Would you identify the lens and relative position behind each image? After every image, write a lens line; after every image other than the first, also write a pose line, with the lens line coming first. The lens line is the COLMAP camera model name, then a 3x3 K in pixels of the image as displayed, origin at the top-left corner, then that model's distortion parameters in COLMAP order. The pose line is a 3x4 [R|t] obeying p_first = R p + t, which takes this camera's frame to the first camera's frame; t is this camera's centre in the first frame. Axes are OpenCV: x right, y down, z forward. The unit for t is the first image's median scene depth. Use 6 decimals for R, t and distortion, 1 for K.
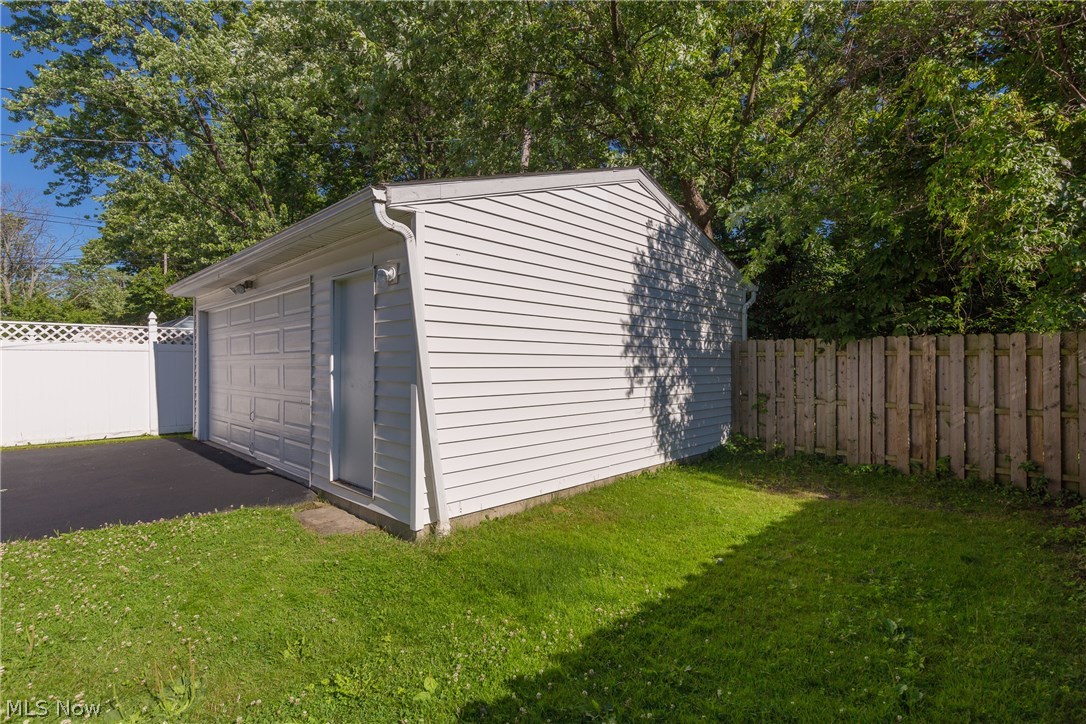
lens RADIAL K [[507.1, 0, 541.6], [0, 507.1, 360.3], [0, 0, 1]] dist [0.002701, 0.000414]
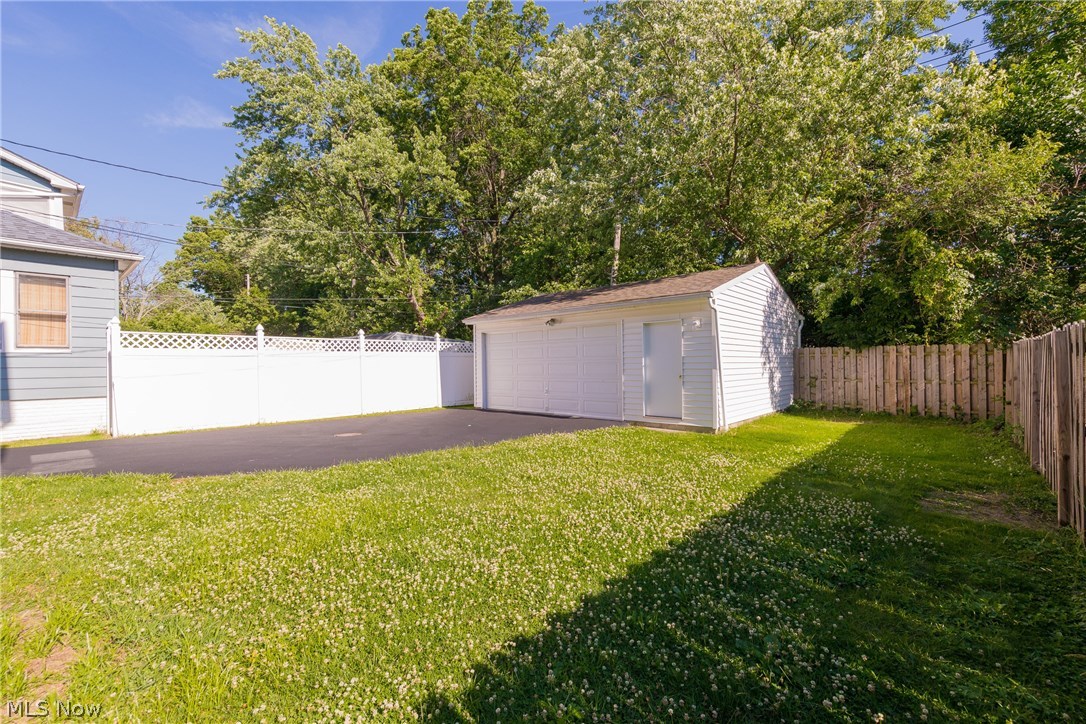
lens RADIAL K [[442.2, 0, 545.6], [0, 442.2, 362.6], [0, 0, 1]] dist [0.002007, -0.000490]
pose [[0.999411, -0.008538, 0.033248, -0.683870], [0.008420, 0.999958, 0.003675, 0.000358], [-0.033278, -0.003393, 0.999440, -0.664919]]
